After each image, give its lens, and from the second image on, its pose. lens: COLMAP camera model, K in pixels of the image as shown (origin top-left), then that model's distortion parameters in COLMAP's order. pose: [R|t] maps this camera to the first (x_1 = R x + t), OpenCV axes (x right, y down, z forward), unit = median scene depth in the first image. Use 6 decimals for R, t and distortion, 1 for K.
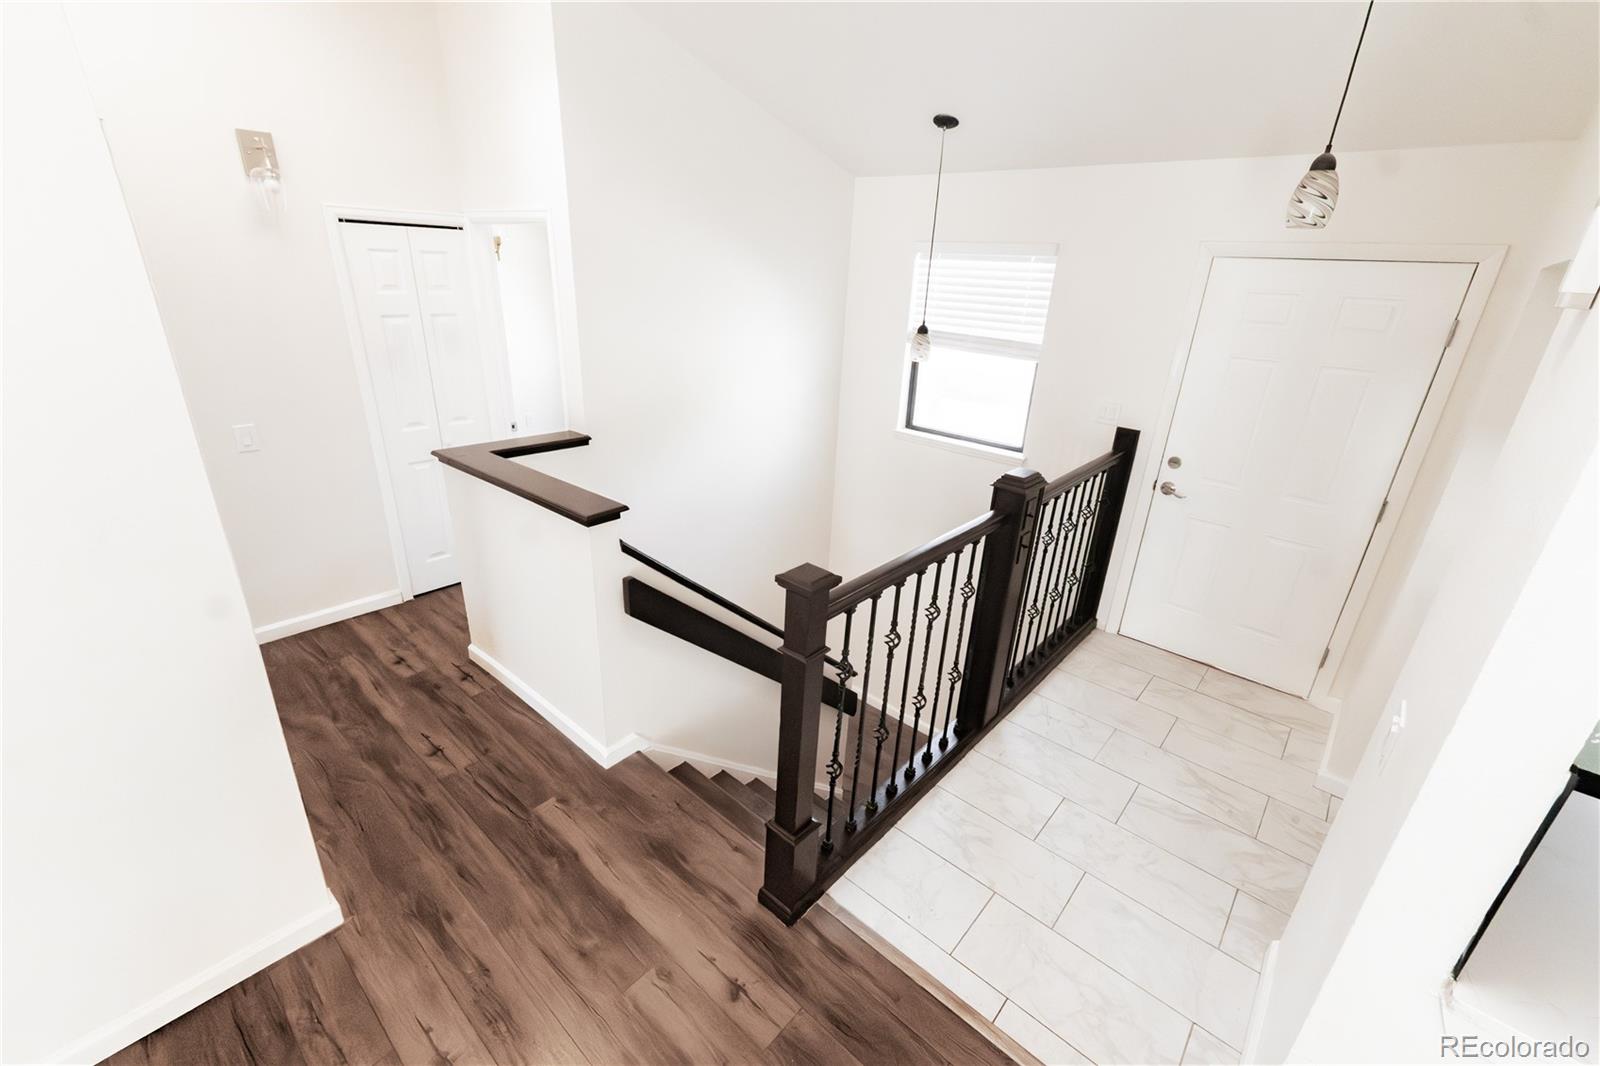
lens RADIAL K [[674.9, 0, 796.9], [0, 674.9, 540.4], [0, 0, 1]] dist [0.007922, -0.000757]
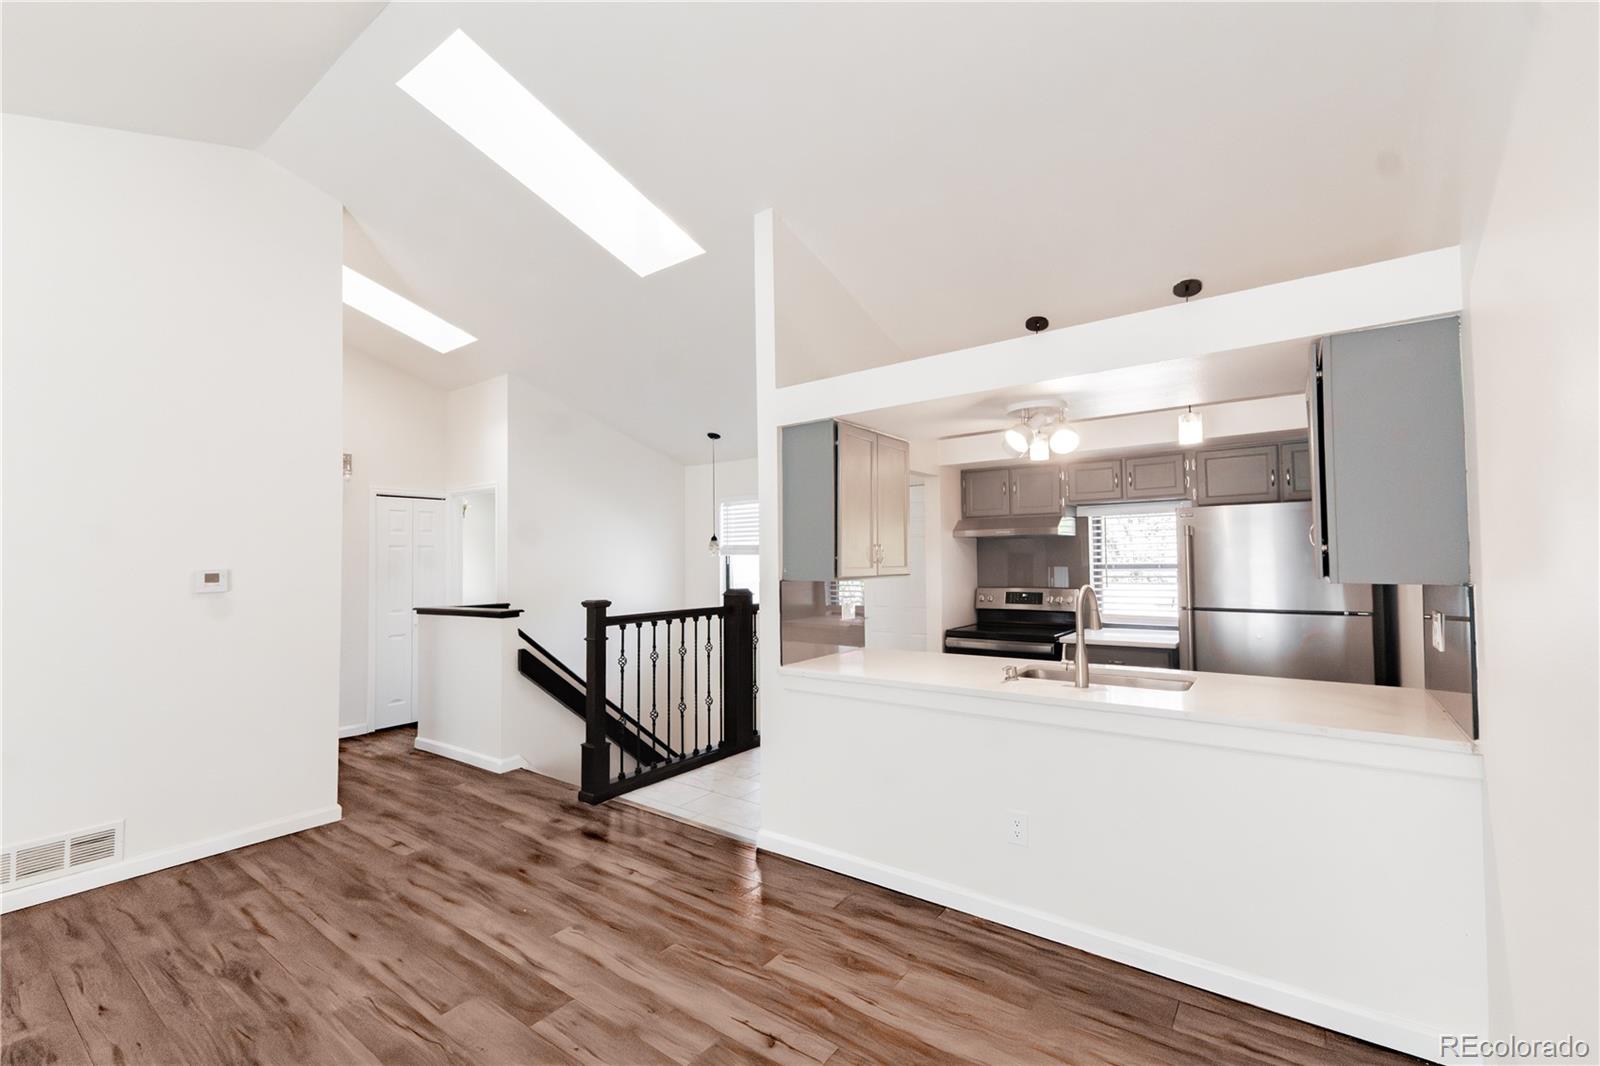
lens RADIAL K [[674.9, 0, 796.9], [0, 674.9, 540.4], [0, 0, 1]] dist [0.007922, -0.000757]
pose [[0.994471, -0.053217, 0.090534, 0.309580], [0.085402, 0.911517, -0.402298, 0.525011], [-0.061114, 0.407805, 0.911021, -0.758369]]
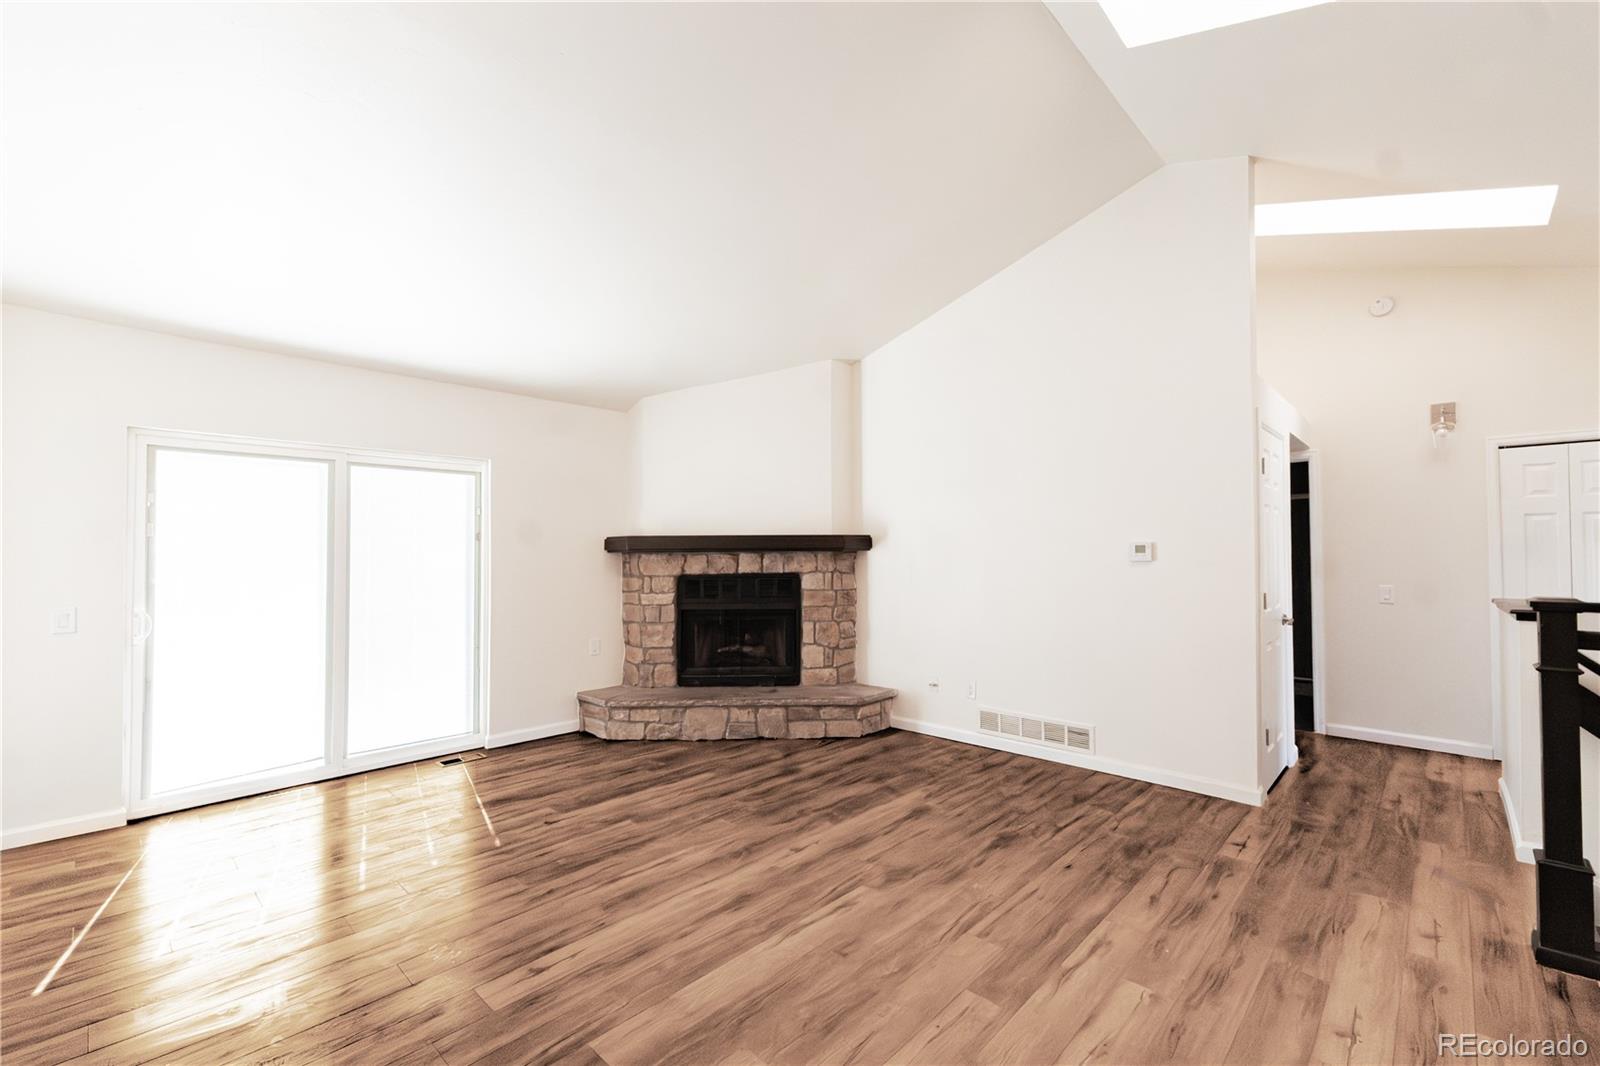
lens RADIAL K [[674.9, 0, 796.9], [0, 674.9, 540.4], [0, 0, 1]] dist [0.007922, -0.000757]
pose [[-0.039354, -0.059459, -0.997455, 0.831054], [-0.382553, 0.923070, -0.039932, 0.334728], [0.923095, 0.380008, -0.059073, -0.175759]]
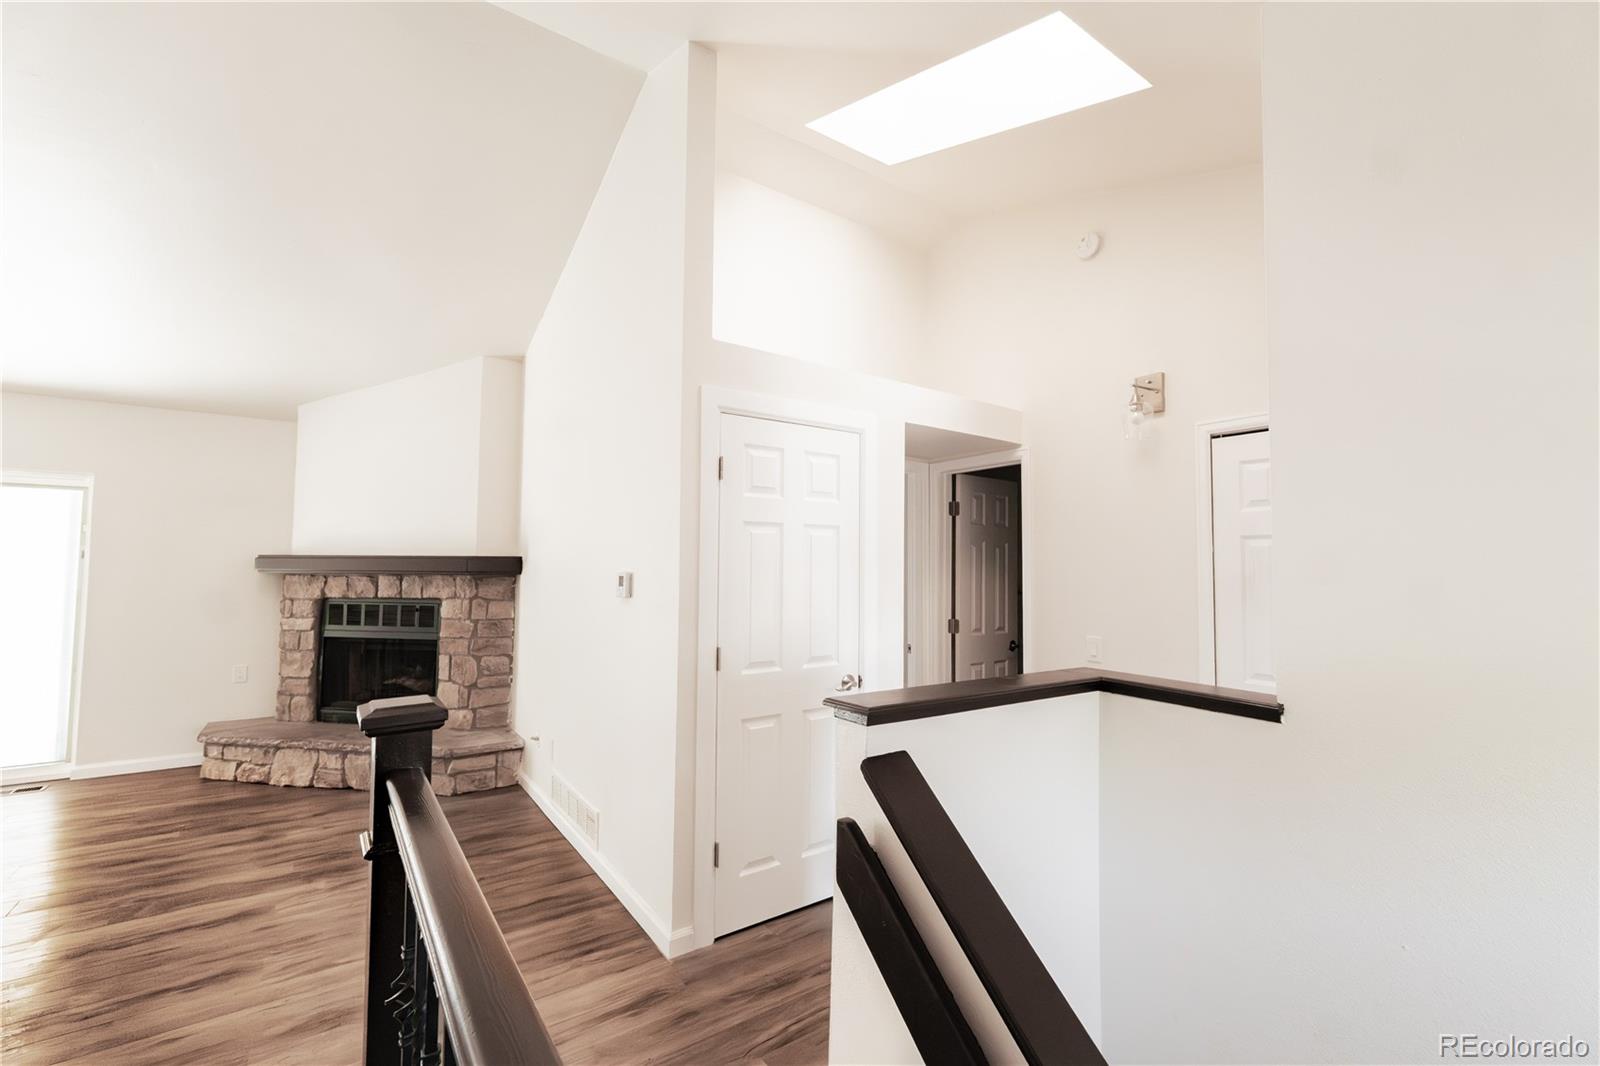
lens RADIAL K [[670.9, 0, 800.9], [0, 670.9, 538.6], [0, 0, 1]] dist [0.011433, 0.000135]
pose [[-0.230258, -0.087765, -0.969164, 0.357572], [-0.393164, 0.919412, 0.010150, -0.158871], [0.890170, 0.383378, -0.246208, 0.888785]]
